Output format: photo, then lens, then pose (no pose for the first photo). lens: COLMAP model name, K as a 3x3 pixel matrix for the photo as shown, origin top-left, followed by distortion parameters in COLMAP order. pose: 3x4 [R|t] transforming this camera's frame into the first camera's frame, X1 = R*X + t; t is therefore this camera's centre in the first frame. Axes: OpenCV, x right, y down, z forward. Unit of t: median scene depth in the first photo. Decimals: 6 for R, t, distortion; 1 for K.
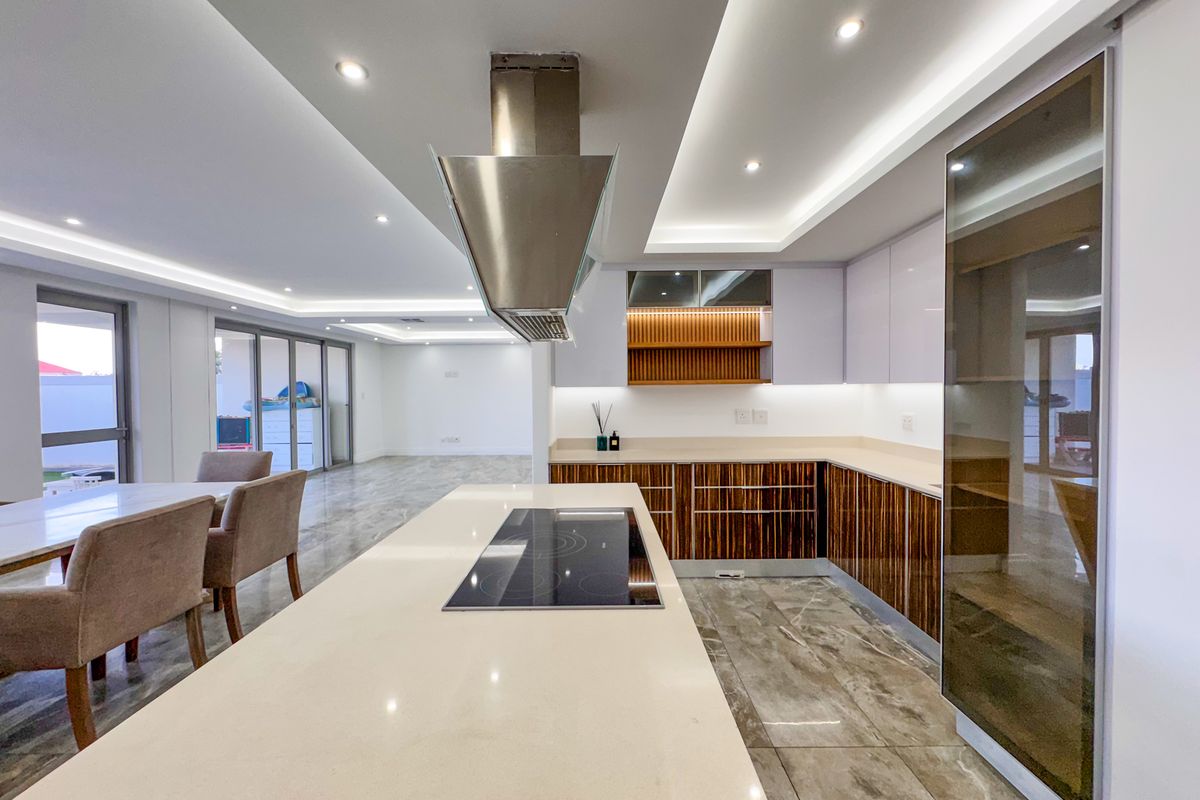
lens RADIAL K [[481.1, 0, 600.0], [0, 481.1, 400.0], [0, 0, 1]] dist [0.016652, 0.000025]
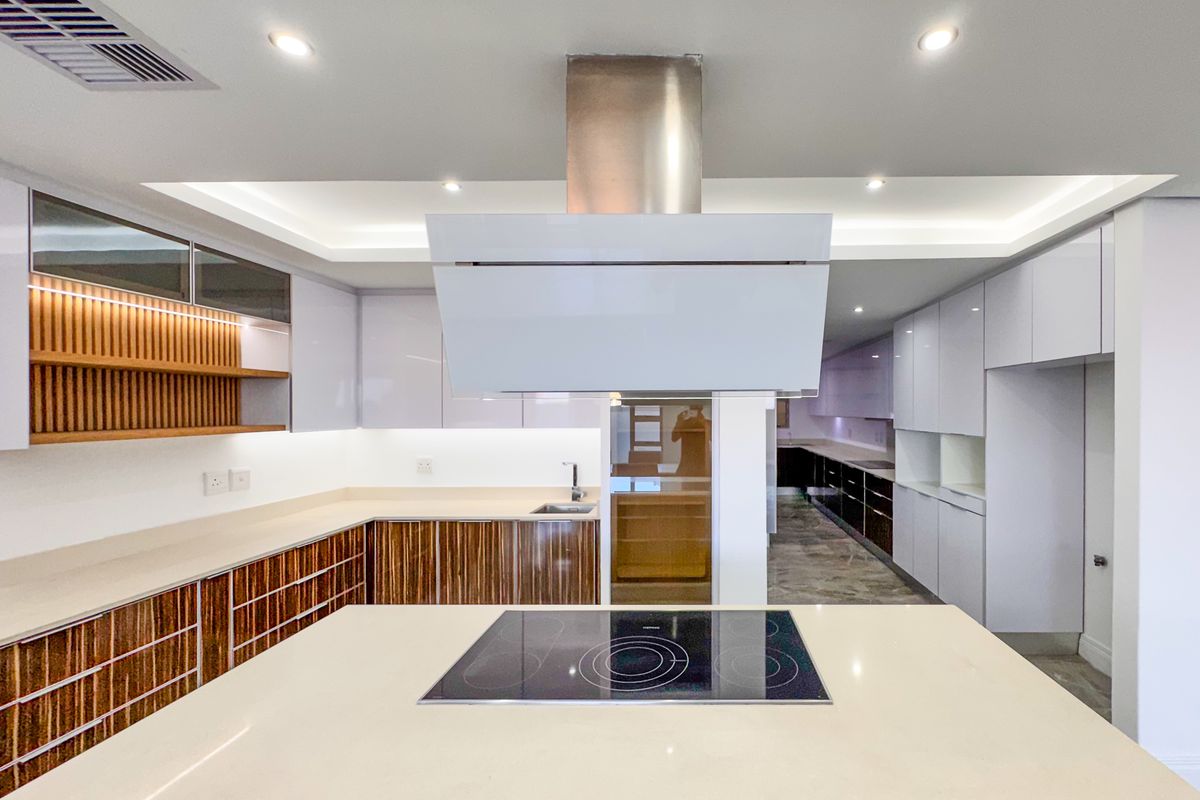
lens RADIAL K [[517.7, 0, 691.4], [0, 517.7, 416.9], [0, 0, 1]] dist [-0.001438, -0.000181]
pose [[0.008967, -0.006768, 0.999937, -0.437103], [0.024325, 0.999683, 0.006548, -0.048473], [-0.999664, 0.024264, 0.009129, 0.411301]]
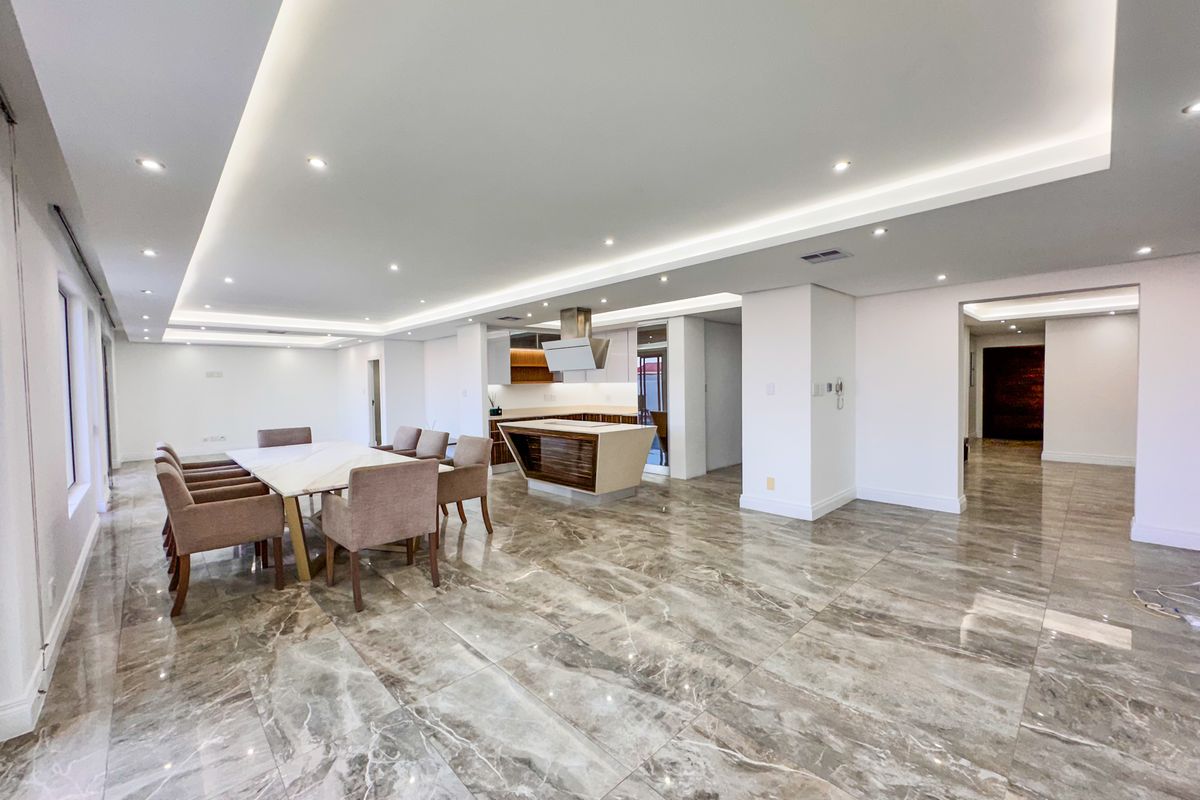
lens RADIAL K [[474.9, 0, 602.8], [0, 474.9, 421.9], [0, 0, 1]] dist [-0.001532, -0.000045]
pose [[0.718802, -0.059212, 0.692689, -1.189468], [0.025332, 0.997935, 0.059018, 0.025647], [-0.694753, -0.024875, 0.718818, -0.862468]]
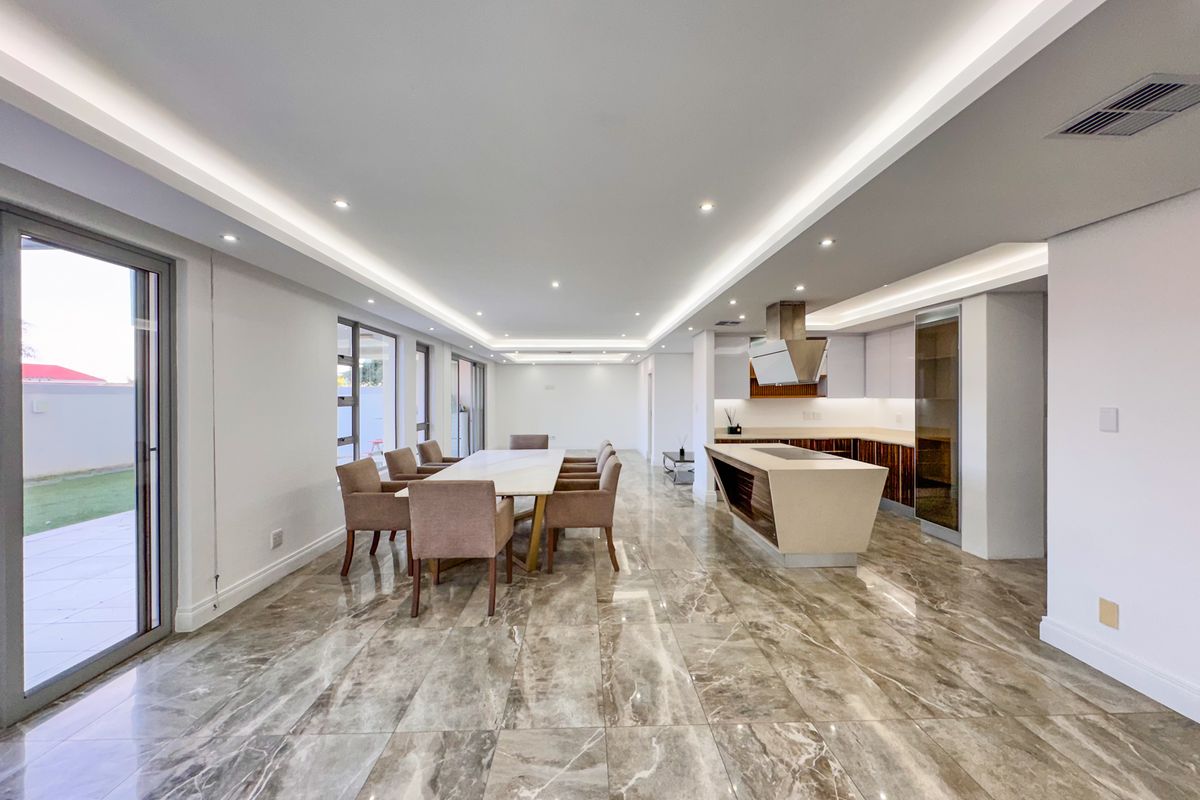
lens RADIAL K [[482.1, 0, 600.0], [0, 482.1, 400.0], [0, 0, 1]] dist [-0.001004, 0.000026]
pose [[0.999376, 0.004714, 0.035017, -0.614680], [-0.004039, 0.999805, -0.019344, 0.015464], [-0.035101, 0.019191, 0.999199, -0.873013]]
